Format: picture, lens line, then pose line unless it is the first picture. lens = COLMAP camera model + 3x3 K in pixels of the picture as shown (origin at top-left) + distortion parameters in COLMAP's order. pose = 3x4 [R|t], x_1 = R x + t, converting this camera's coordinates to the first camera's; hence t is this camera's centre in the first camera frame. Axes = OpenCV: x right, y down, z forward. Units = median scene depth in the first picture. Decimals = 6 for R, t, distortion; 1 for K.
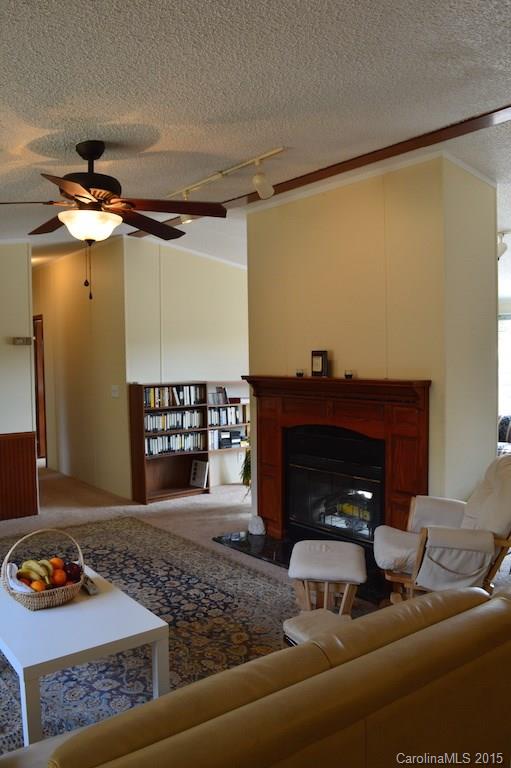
lens RADIAL K [[610.4, 0, 255.5], [0, 610.4, 384.0], [0, 0, 1]] dist [-0.081366, 0.005788]
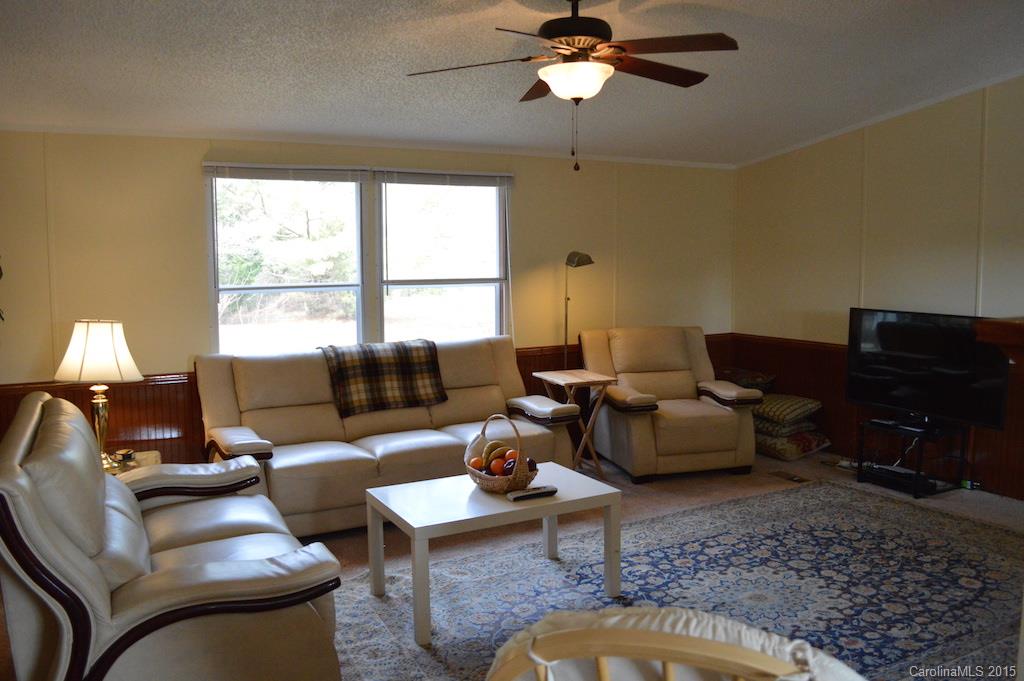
lens RADIAL K [[813.9, 0, 512.0], [0, 813.9, 340.5], [0, 0, 1]] dist [-0.081366, 0.005788]
pose [[-0.160274, 0.113943, -0.980474, 0.660299], [-0.038678, 0.991827, 0.121584, -0.031940], [0.986314, 0.057409, -0.154557, 0.845473]]
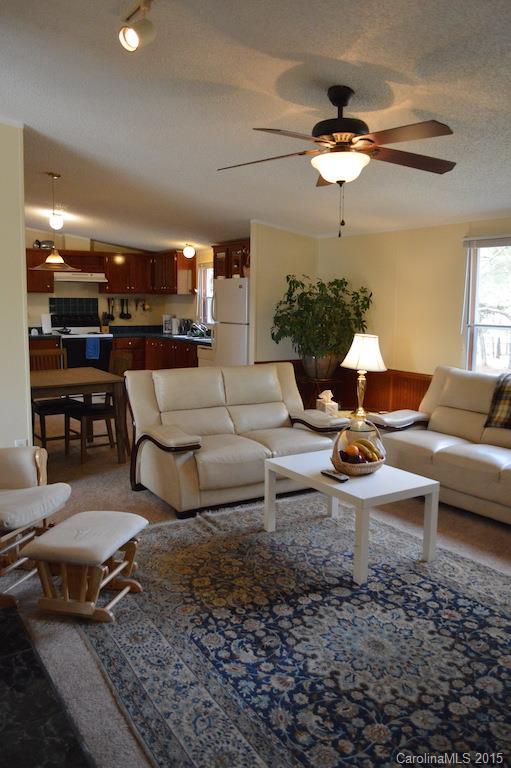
lens RADIAL K [[610.4, 0, 255.5], [0, 610.4, 384.0], [0, 0, 1]] dist [-0.081366, 0.005788]
pose [[-0.994922, -0.009422, 0.100209, -0.179451], [0.008868, 0.983531, 0.180524, -0.061219], [-0.100259, 0.180496, -0.978453, 1.634570]]
